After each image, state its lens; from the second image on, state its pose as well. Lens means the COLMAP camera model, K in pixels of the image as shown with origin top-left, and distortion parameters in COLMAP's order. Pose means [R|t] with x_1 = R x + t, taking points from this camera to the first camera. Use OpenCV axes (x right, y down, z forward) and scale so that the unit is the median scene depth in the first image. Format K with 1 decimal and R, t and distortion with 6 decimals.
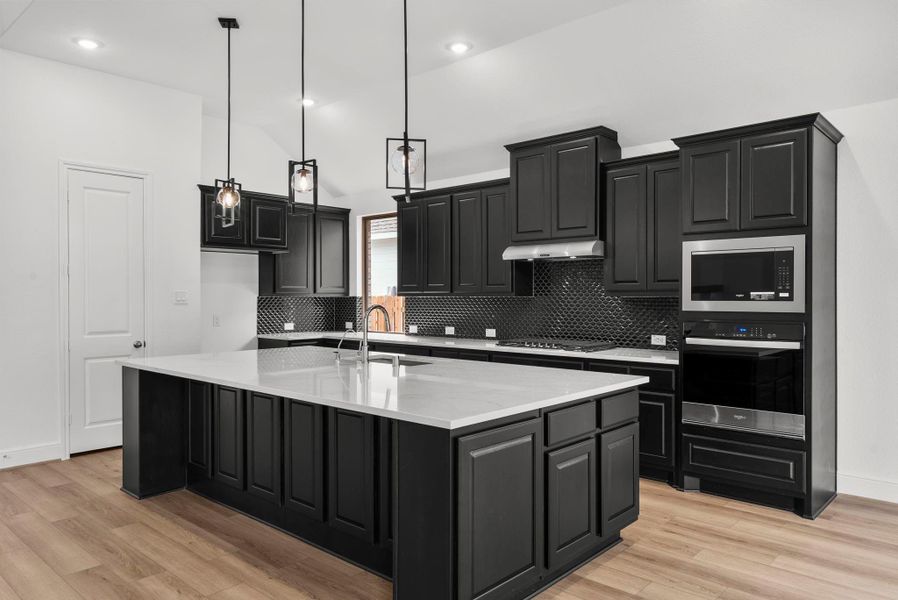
lens RADIAL K [[616.0, 0, 449.0], [0, 616.0, 300.0], [0, 0, 1]] dist [0.003719, 0.000868]
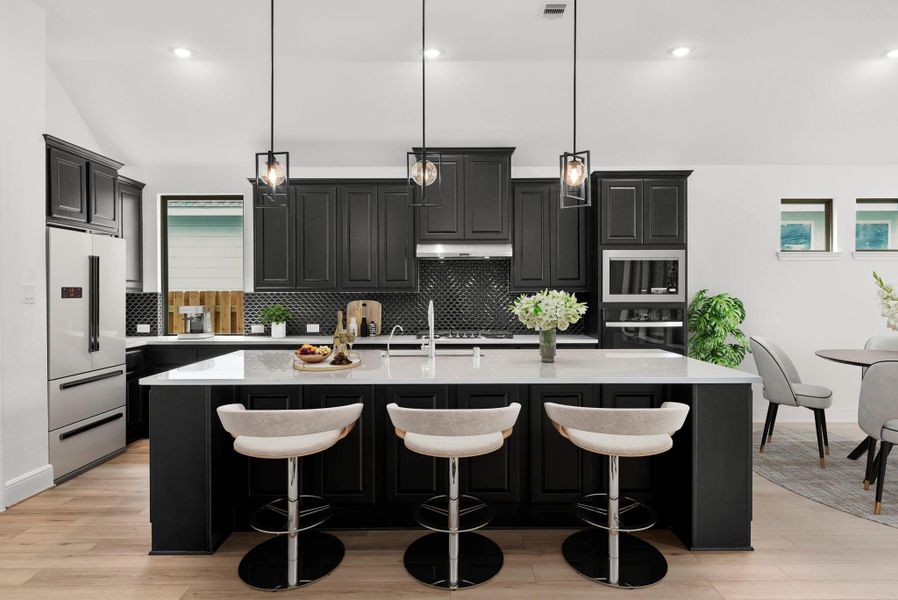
lens RADIAL K [[571.8, 0, 449.0], [0, 571.8, 300.0], [0, 0, 1]] dist [0.001363, 0.000231]
pose [[0.728778, -0.012695, 0.684633, -0.693910], [0.006375, 0.999911, 0.011755, -0.003709], [-0.684721, -0.004203, 0.728793, 0.331080]]
